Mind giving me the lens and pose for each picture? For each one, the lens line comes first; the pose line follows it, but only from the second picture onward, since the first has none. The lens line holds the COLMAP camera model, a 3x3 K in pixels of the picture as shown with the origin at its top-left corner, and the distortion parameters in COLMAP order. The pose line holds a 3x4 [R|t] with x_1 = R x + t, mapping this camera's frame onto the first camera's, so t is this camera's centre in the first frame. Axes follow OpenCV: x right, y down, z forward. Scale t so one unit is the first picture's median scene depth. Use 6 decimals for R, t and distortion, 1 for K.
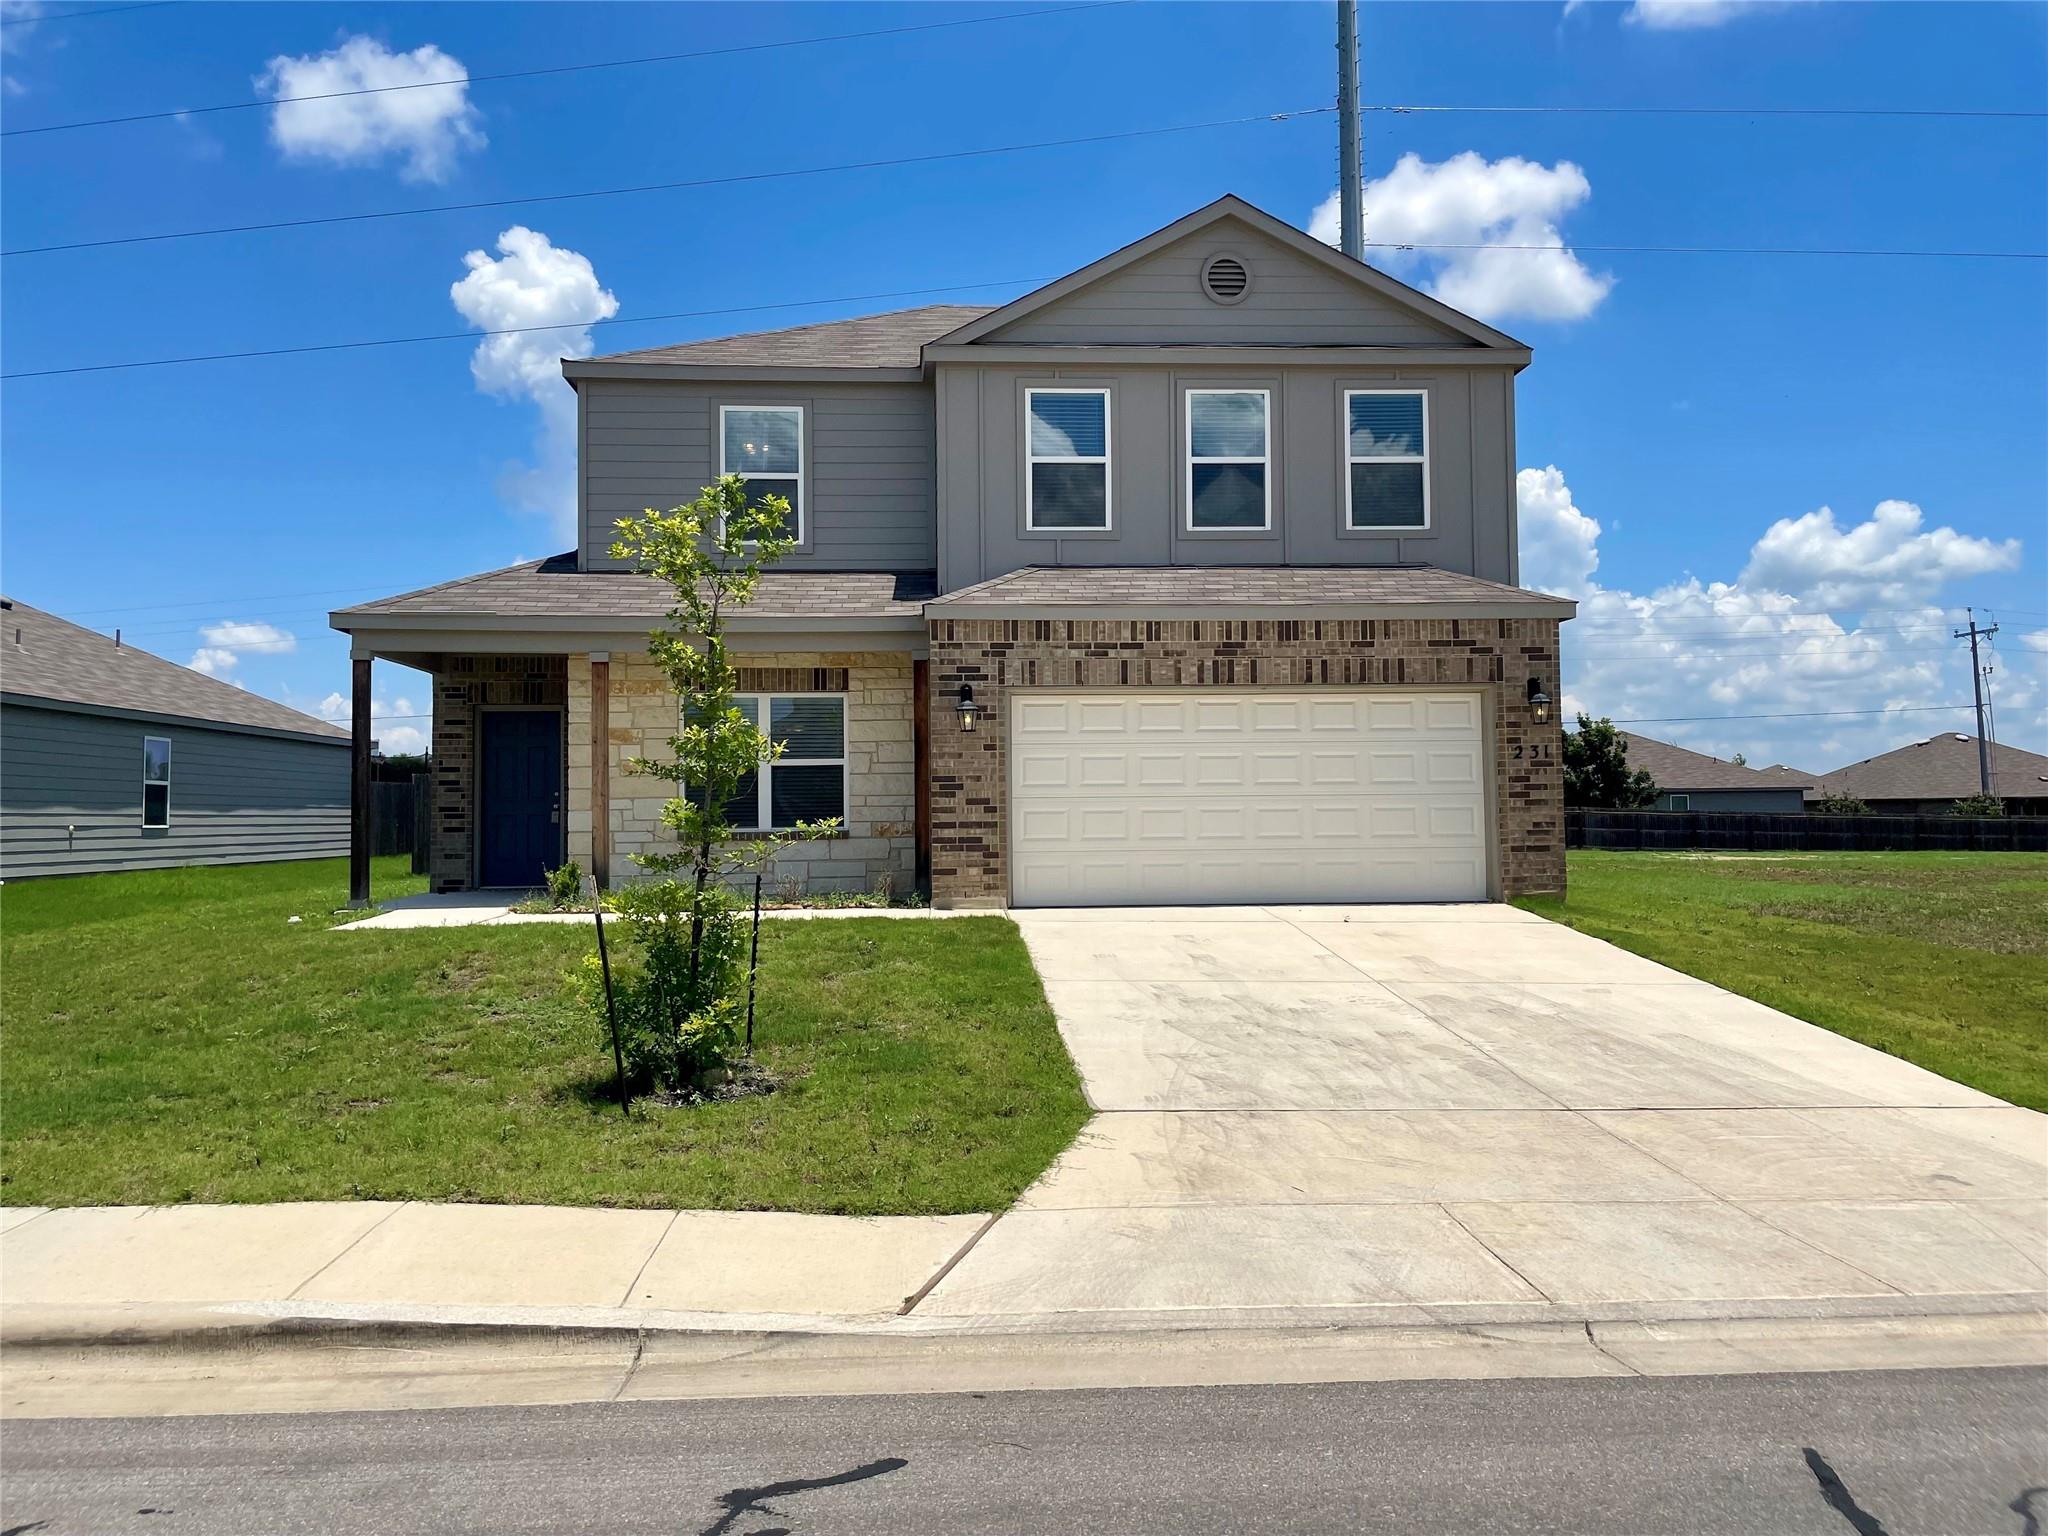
lens RADIAL K [[1530.4, 0, 1024.0], [0, 1530.4, 768.0], [0, 0, 1]] dist [0.069546, -0.001408]
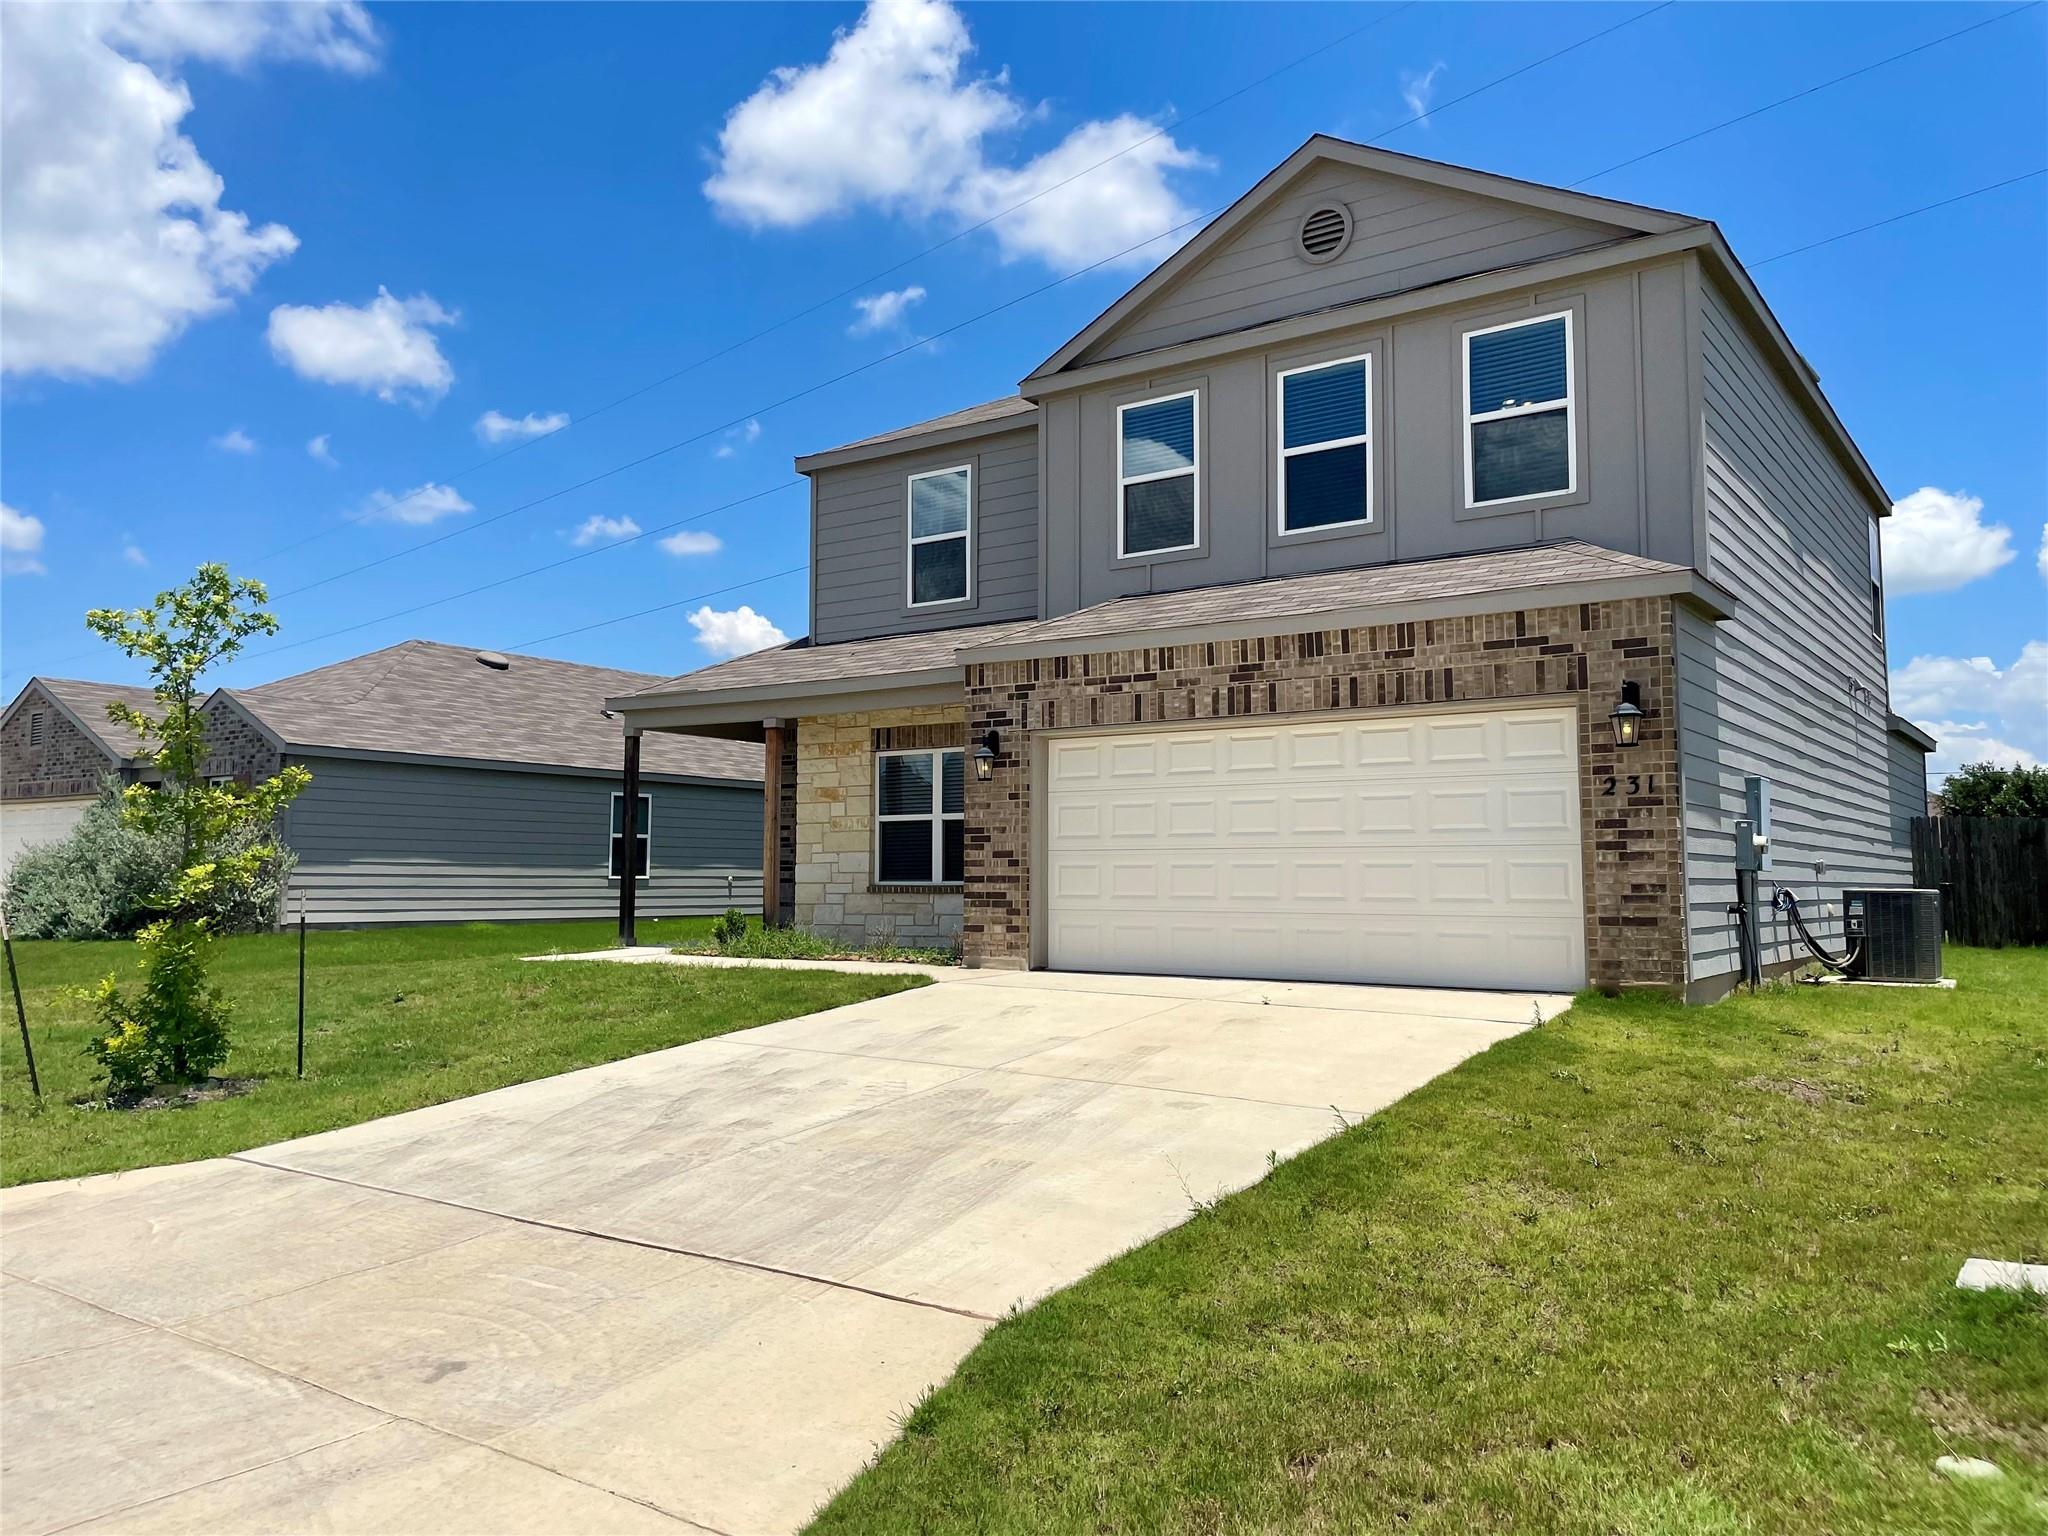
lens RADIAL K [[1530.4, 0, 1024.0], [0, 1530.4, 768.0], [0, 0, 1]] dist [0.069546, -0.001408]
pose [[0.783123, -0.035250, -0.620868, 0.556841], [0.008891, 0.998925, -0.045500, 0.011695], [0.621804, 0.030112, 0.782594, 0.267473]]
